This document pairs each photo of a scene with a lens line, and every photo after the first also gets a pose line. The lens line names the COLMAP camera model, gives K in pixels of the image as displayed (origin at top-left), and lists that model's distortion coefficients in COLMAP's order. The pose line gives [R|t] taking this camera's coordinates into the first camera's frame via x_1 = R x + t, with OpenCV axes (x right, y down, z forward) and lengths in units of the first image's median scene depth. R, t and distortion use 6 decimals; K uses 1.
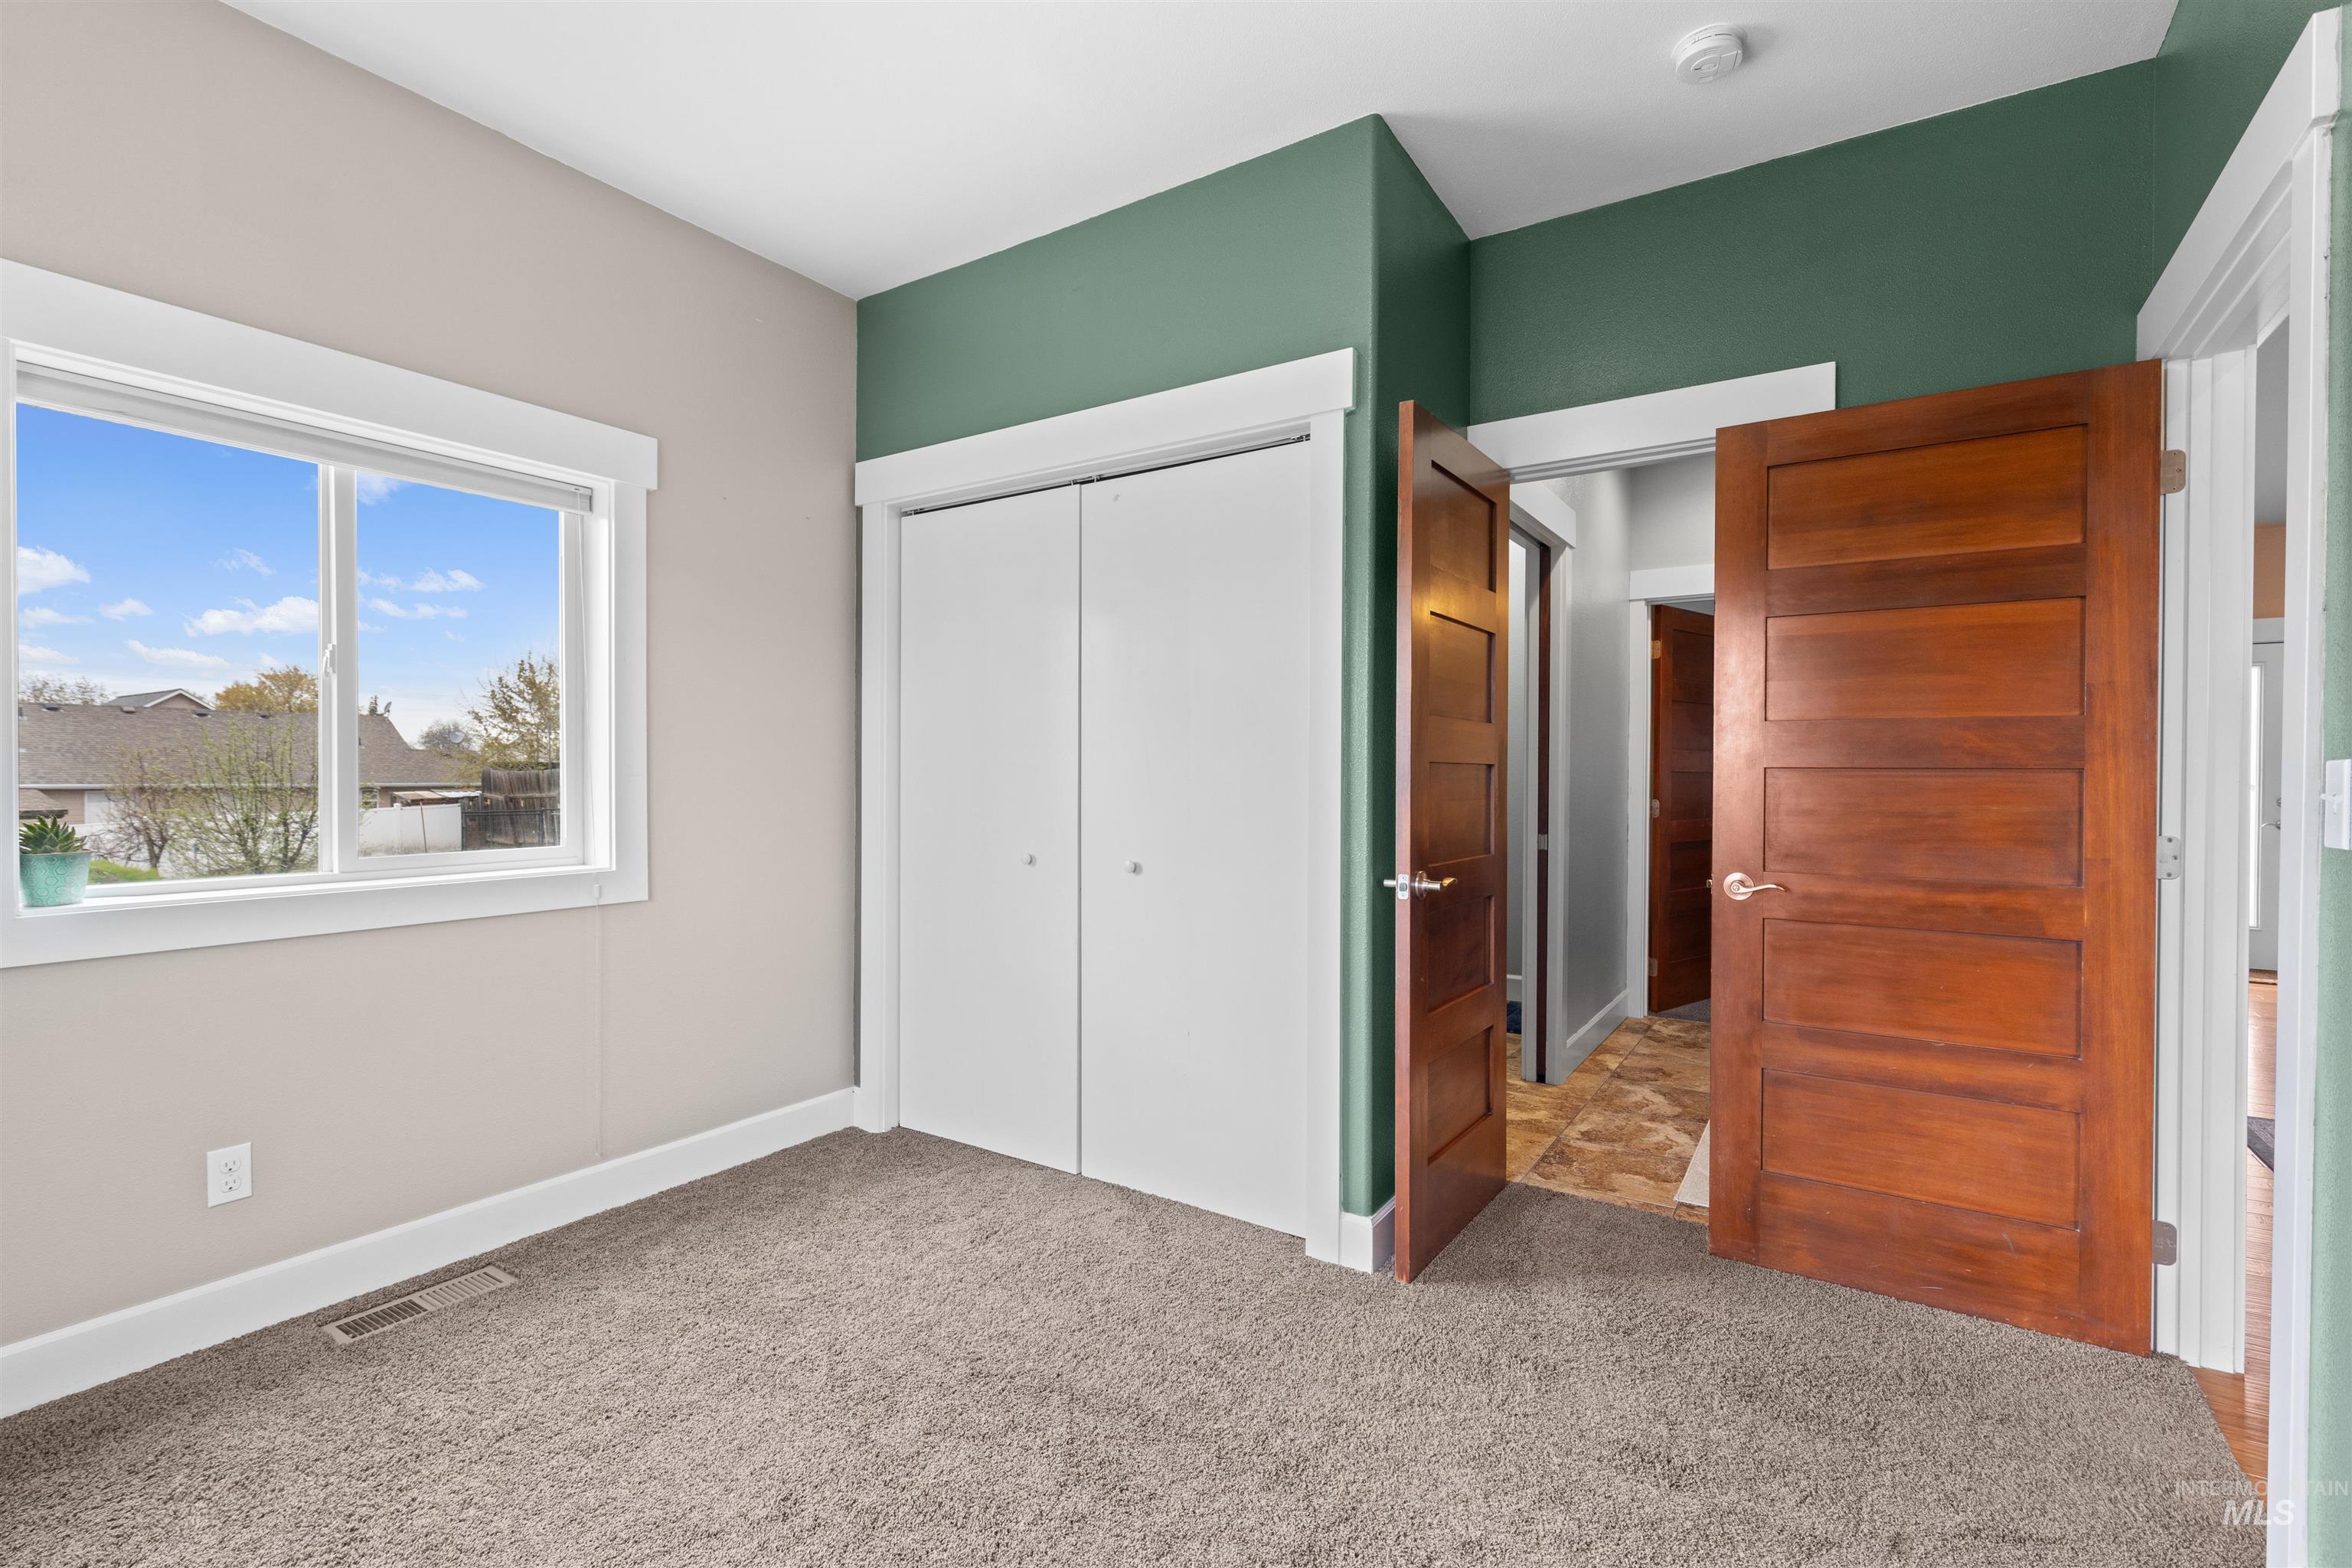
lens RADIAL K [[1064.0, 0, 1167.0], [0, 1064.0, 794.7], [0, 0, 1]] dist [-0.000779, -0.000085]
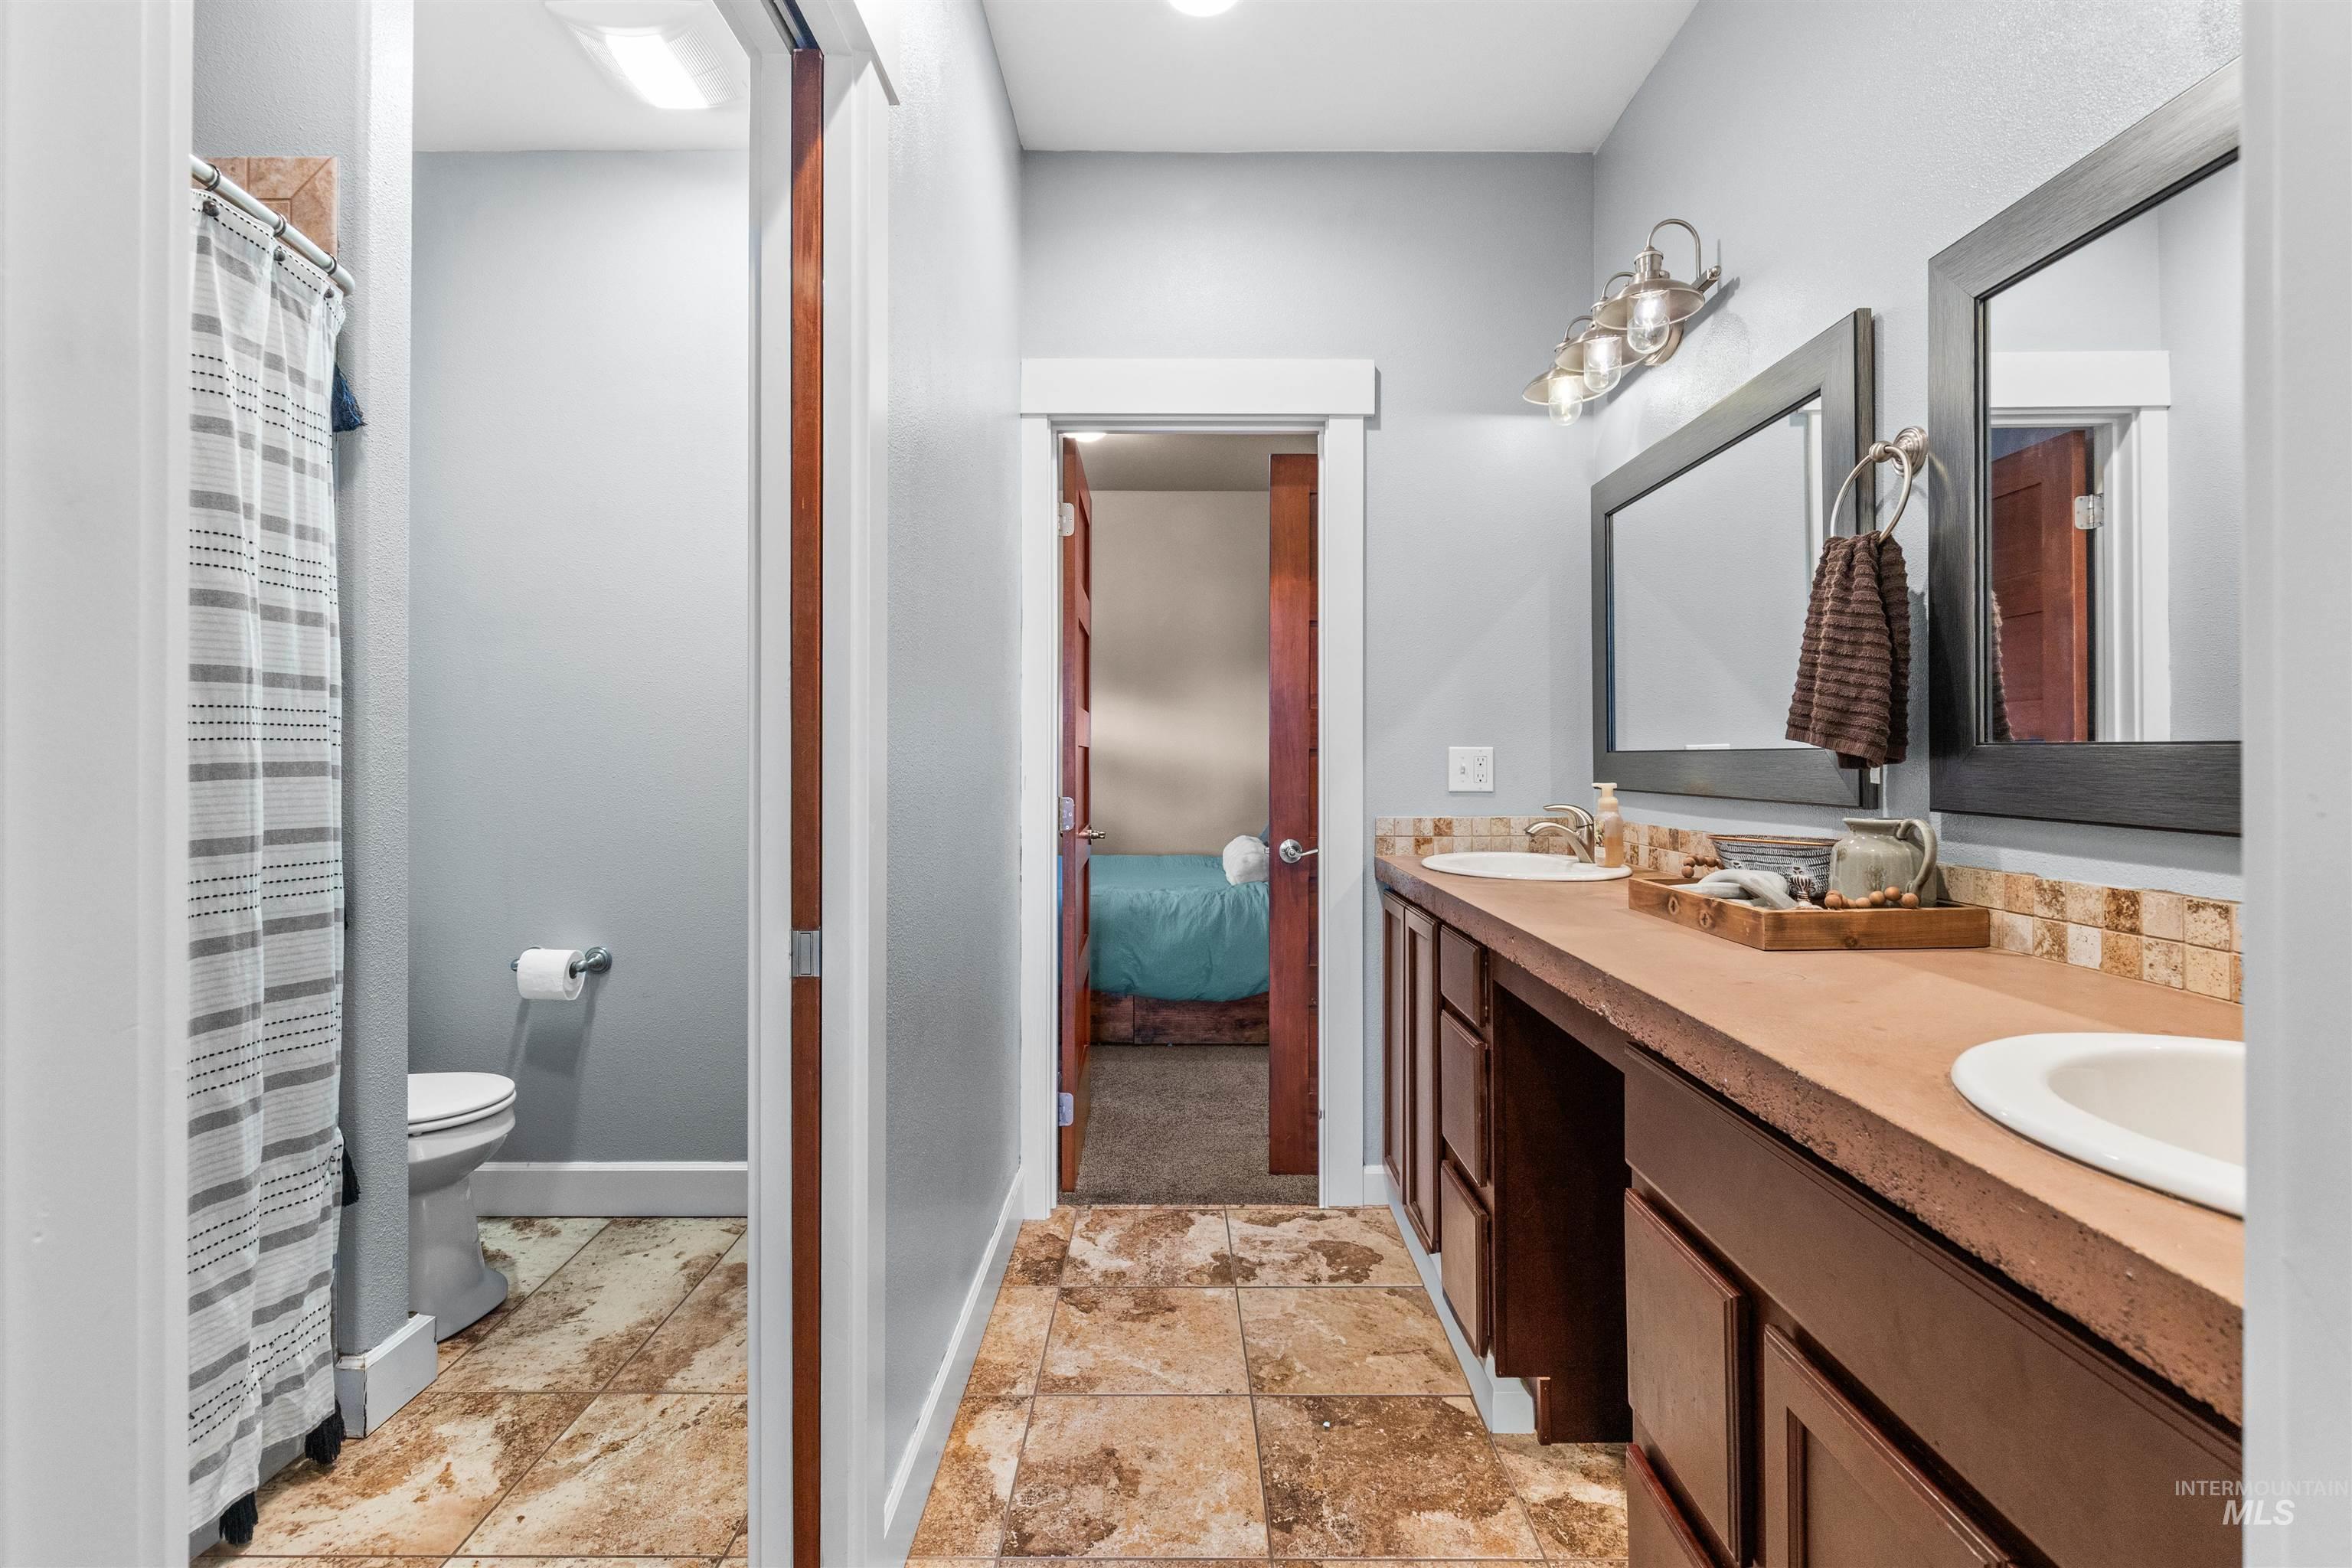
lens RADIAL K [[1064.0, 0, 1175.9], [0, 1064.0, 771.5], [0, 0, 1]] dist [-0.000779, -0.000085]
pose [[0.837256, -0.008339, 0.546748, 0.224051], [0.005557, 0.999962, 0.006743, -0.011042], [-0.546783, -0.002607, 0.837270, 0.550980]]
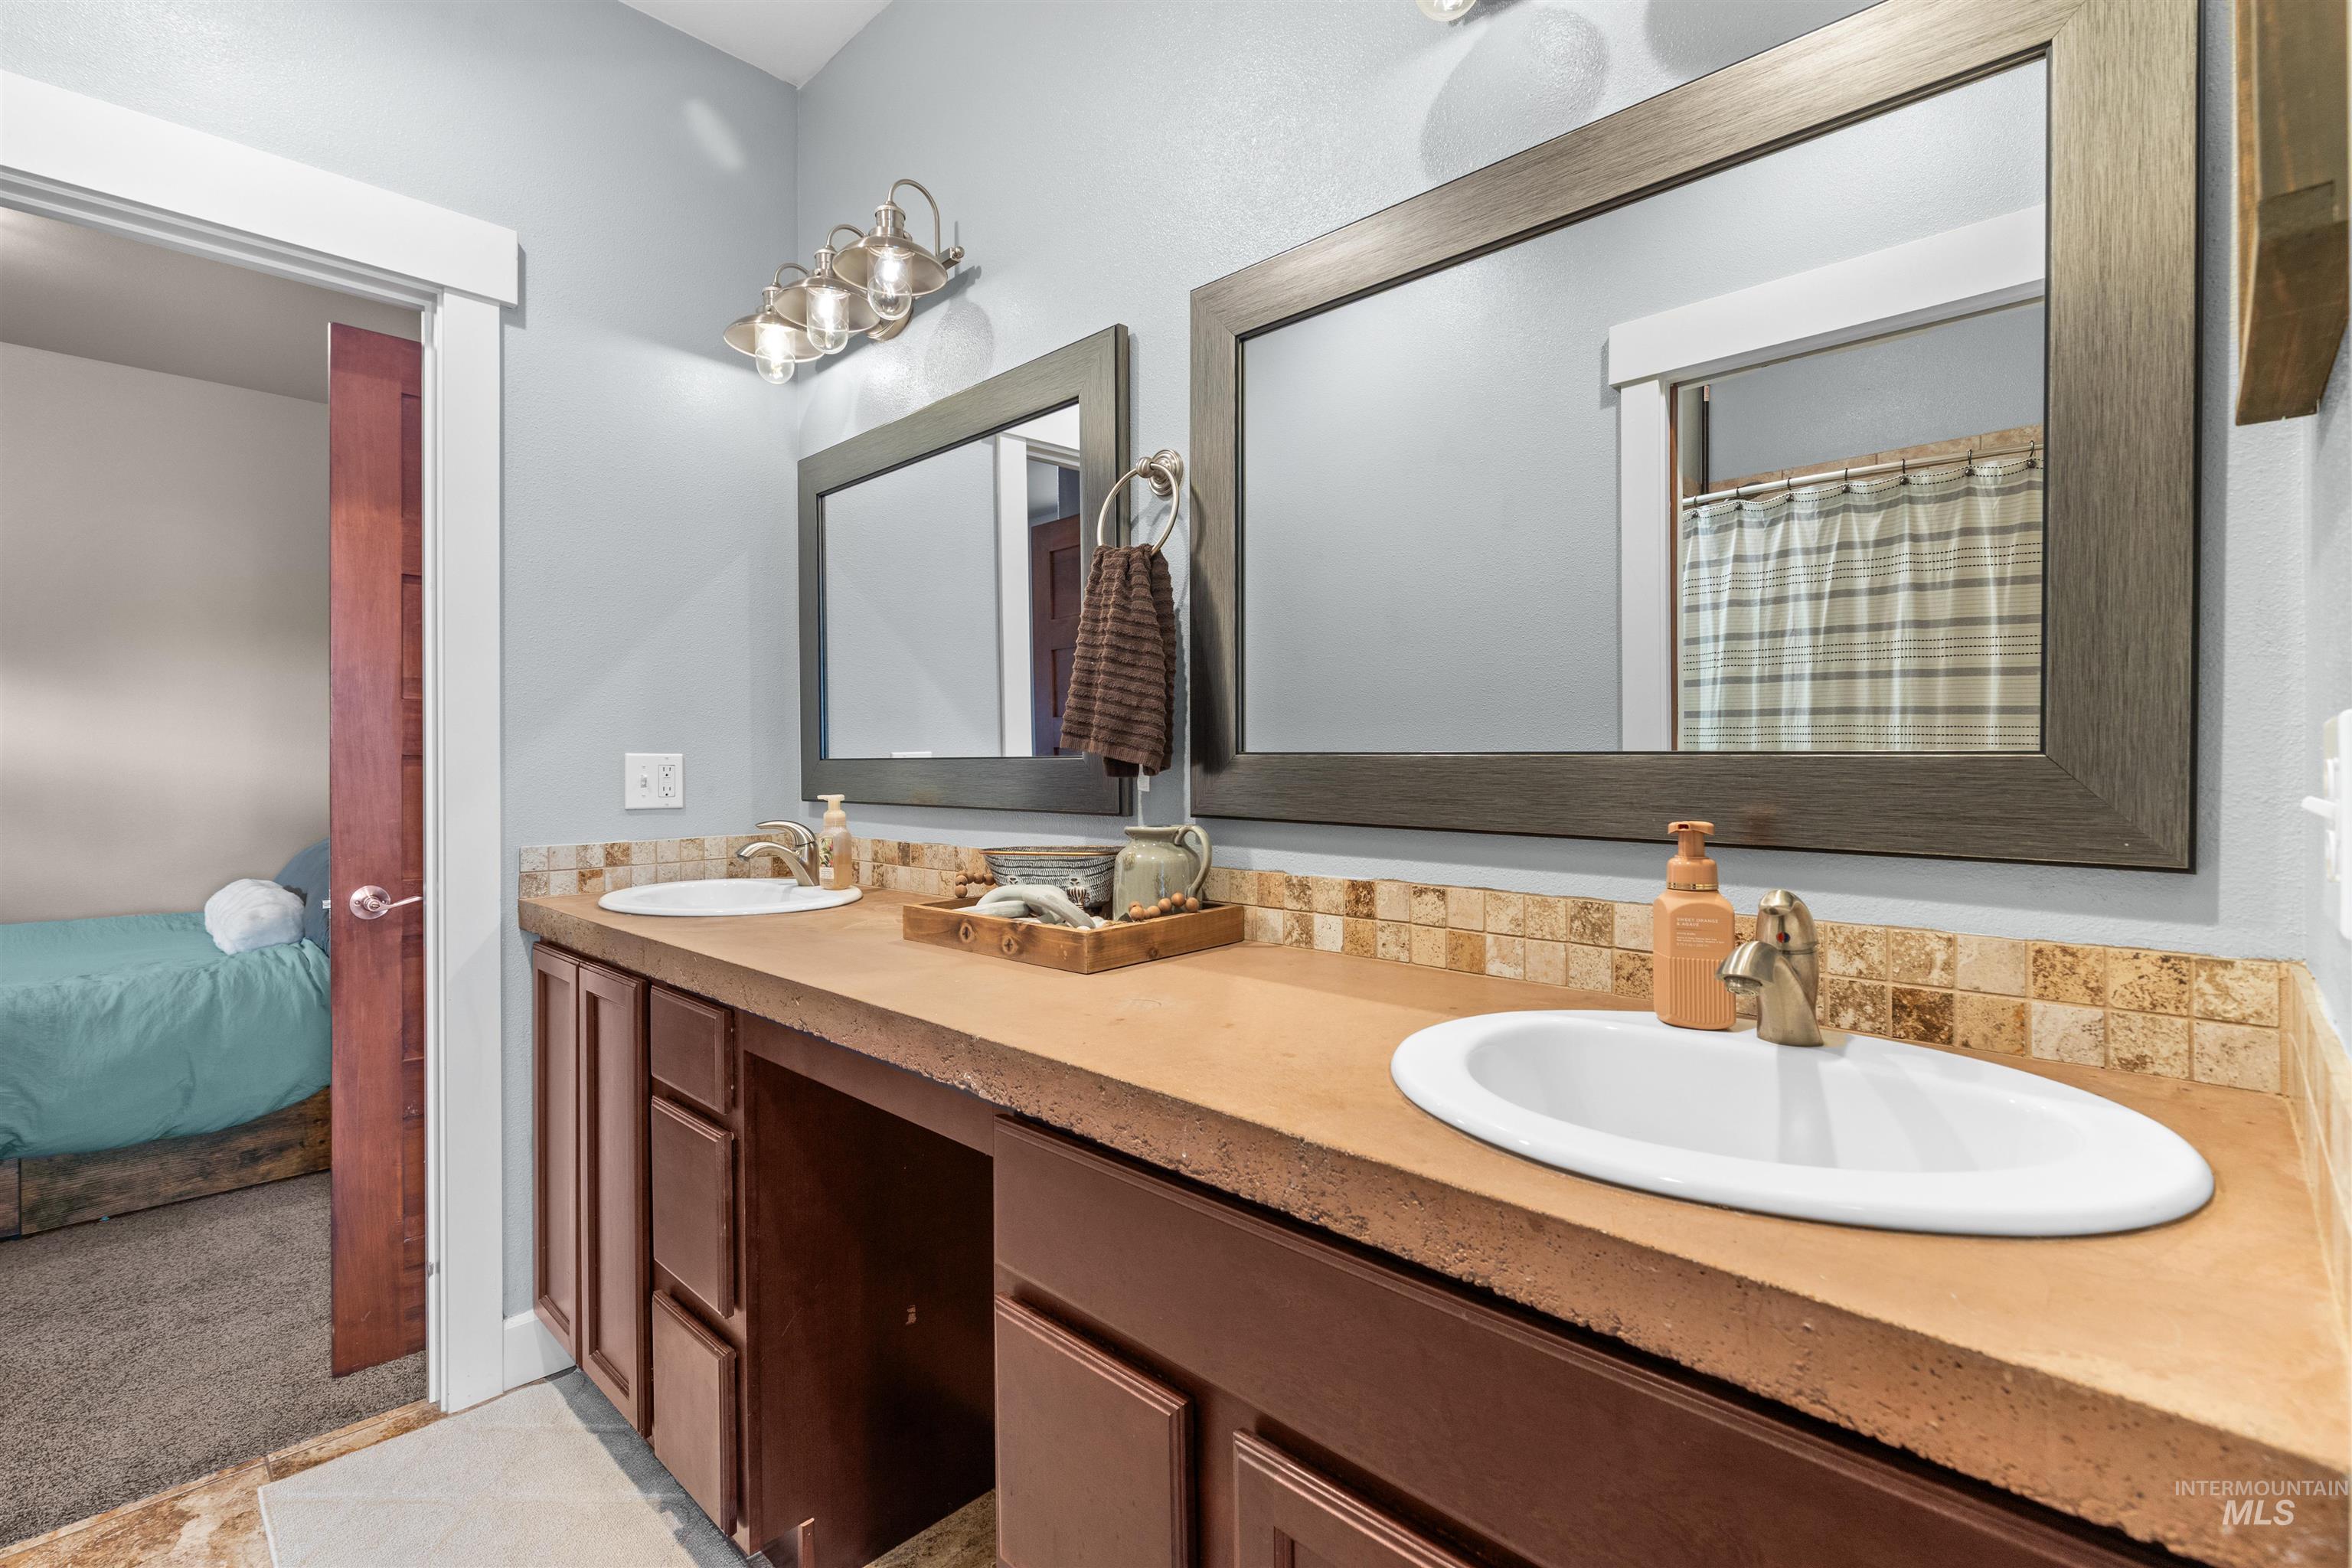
lens RADIAL K [[1064.0, 0, 1185.8], [0, 1064.0, 767.8], [0, 0, 1]] dist [-0.000779, -0.000085]
pose [[0.181445, -0.007030, 0.983376, 0.251622], [0.012107, 0.999915, 0.004915, -0.012527], [-0.983327, 0.011014, 0.181514, 0.620078]]
